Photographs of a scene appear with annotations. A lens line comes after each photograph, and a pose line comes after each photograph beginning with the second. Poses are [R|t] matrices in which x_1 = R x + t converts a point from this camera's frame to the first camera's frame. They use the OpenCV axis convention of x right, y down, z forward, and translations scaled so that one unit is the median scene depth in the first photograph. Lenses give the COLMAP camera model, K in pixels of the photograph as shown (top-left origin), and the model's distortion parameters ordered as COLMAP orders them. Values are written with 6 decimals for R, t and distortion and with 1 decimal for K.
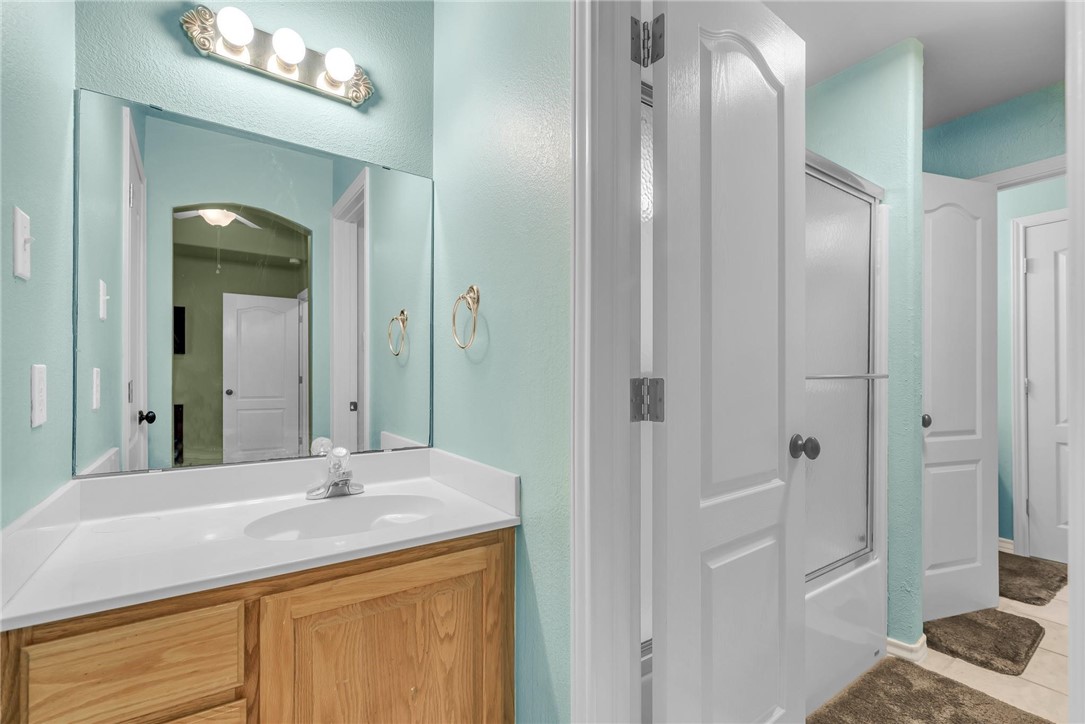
lens RADIAL K [[479.3, 0, 546.1], [0, 479.3, 364.9], [0, 0, 1]] dist [-0.000853, -0.001206]
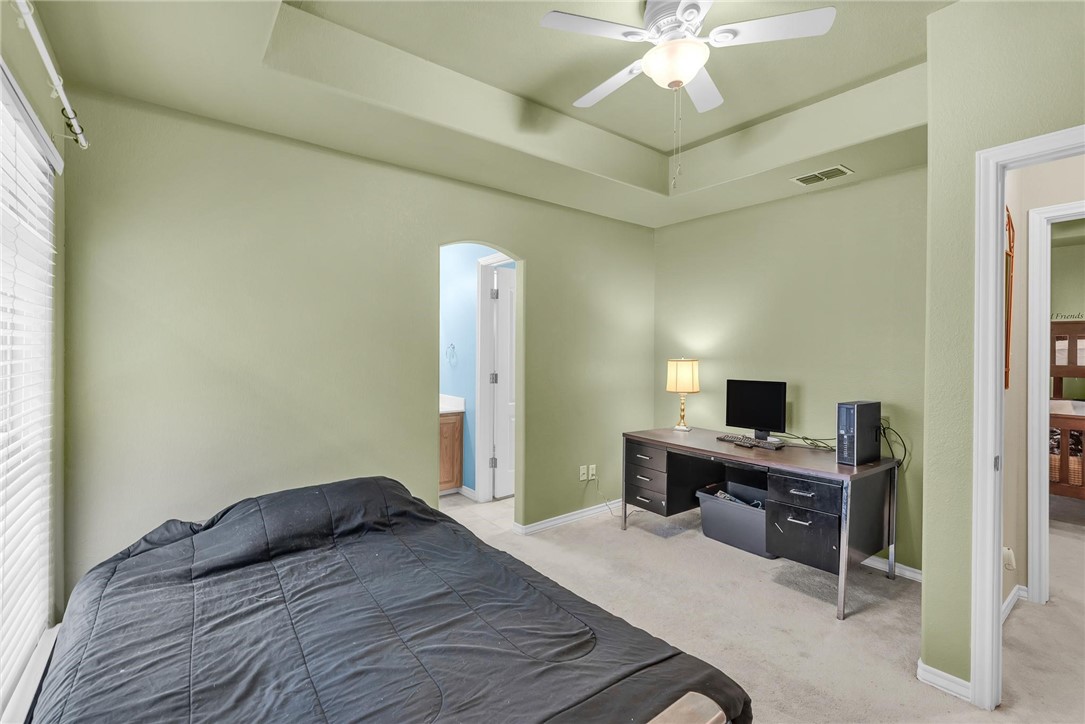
lens RADIAL K [[479.3, 0, 545.6], [0, 479.3, 352.4], [0, 0, 1]] dist [-0.000853, -0.001206]
pose [[0.998100, 0.009904, 0.060807, 0.294456], [-0.011186, 0.999721, 0.020781, -0.186349], [-0.060584, -0.021421, 0.997933, -2.397355]]
